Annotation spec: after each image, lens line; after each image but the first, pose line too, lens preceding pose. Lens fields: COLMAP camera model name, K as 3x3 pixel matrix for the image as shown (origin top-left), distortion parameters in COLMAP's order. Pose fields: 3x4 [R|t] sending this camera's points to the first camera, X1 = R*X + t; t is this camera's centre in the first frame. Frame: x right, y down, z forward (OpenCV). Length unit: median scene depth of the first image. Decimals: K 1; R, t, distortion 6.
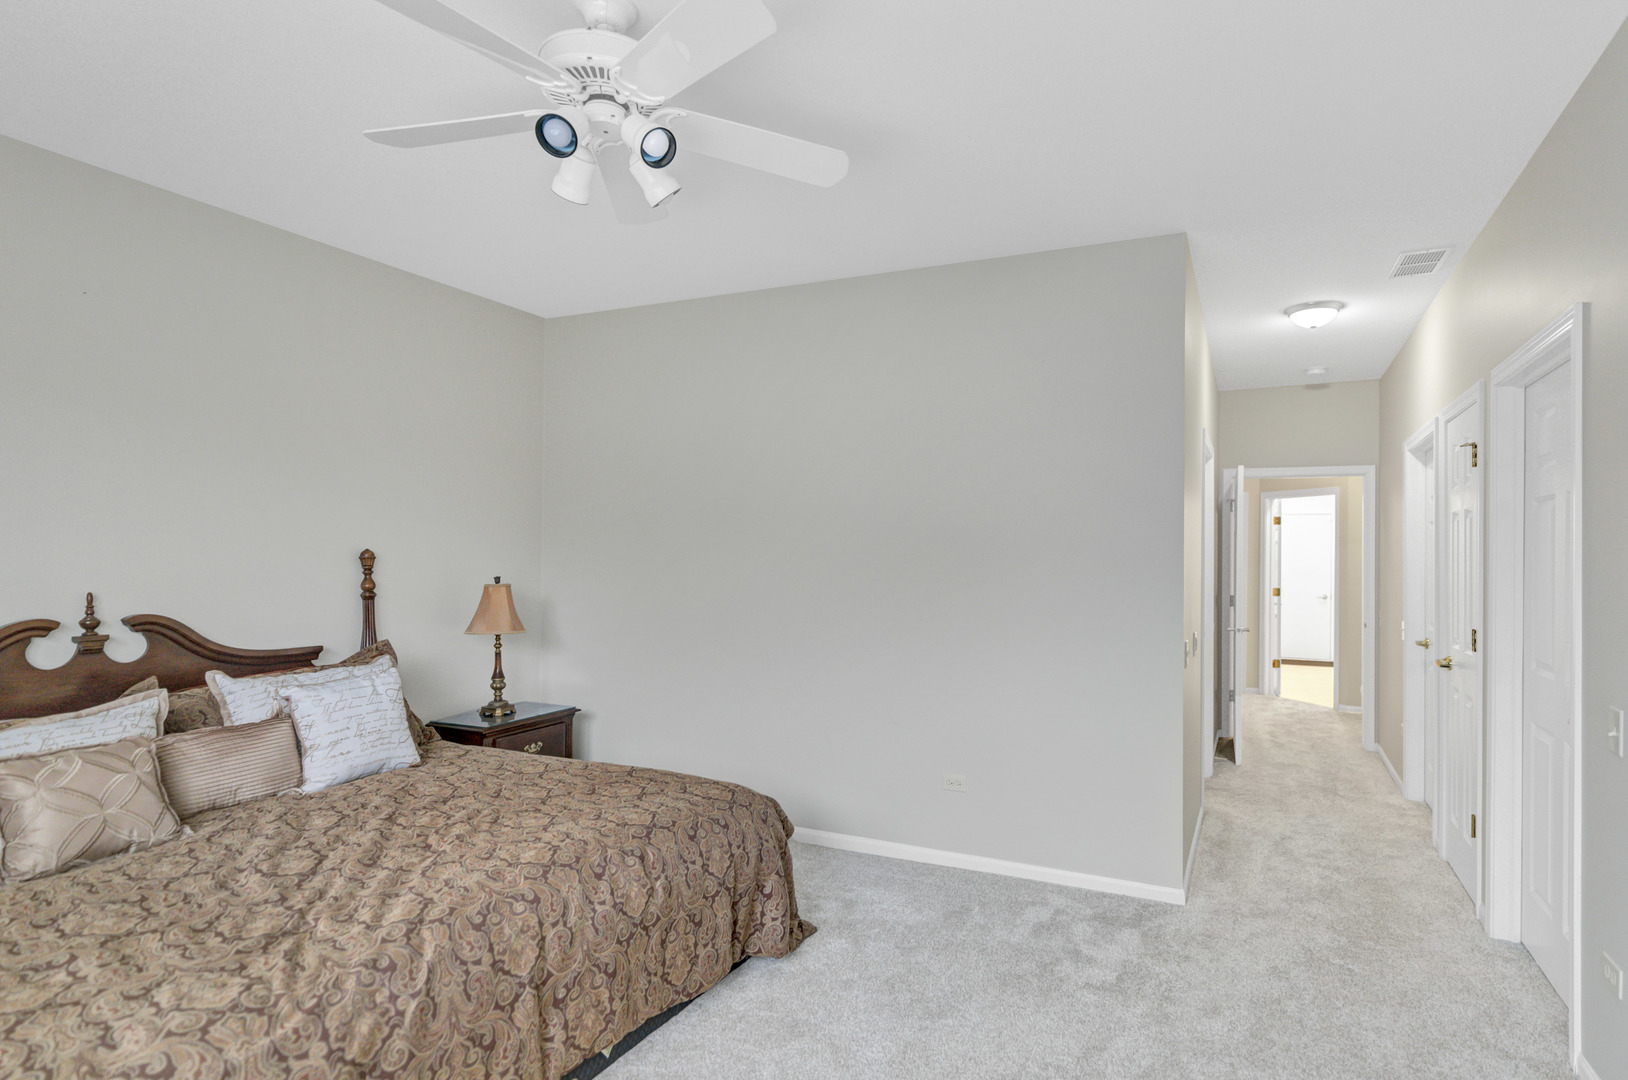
lens RADIAL K [[833.0, 0, 808.4], [0, 833.0, 566.6], [0, 0, 1]] dist [-0.005794, -0.001089]
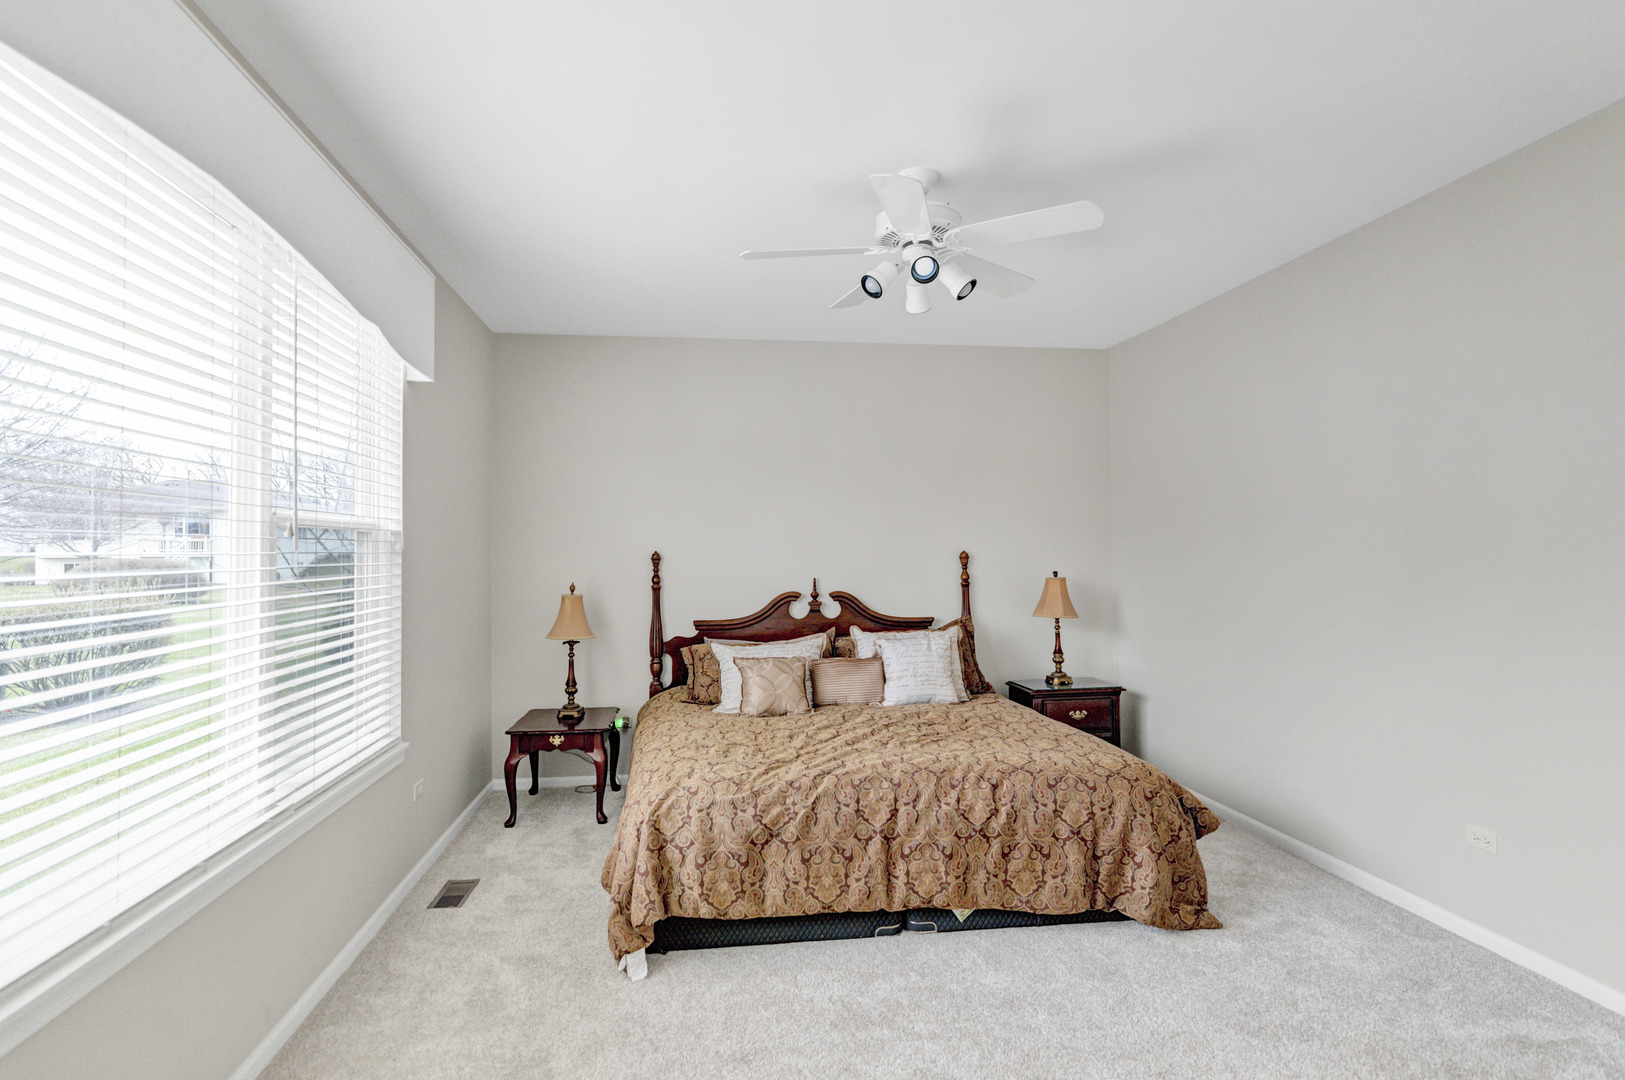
lens RADIAL K [[831.5, 0, 806.9], [0, 831.5, 566.5], [0, 0, 1]] dist [-0.005794, -0.001089]
pose [[0.503830, 0.002521, -0.863799, 0.734682], [0.000208, 0.999995, 0.003040, 0.001214], [0.863803, -0.001712, 0.503827, 0.083179]]
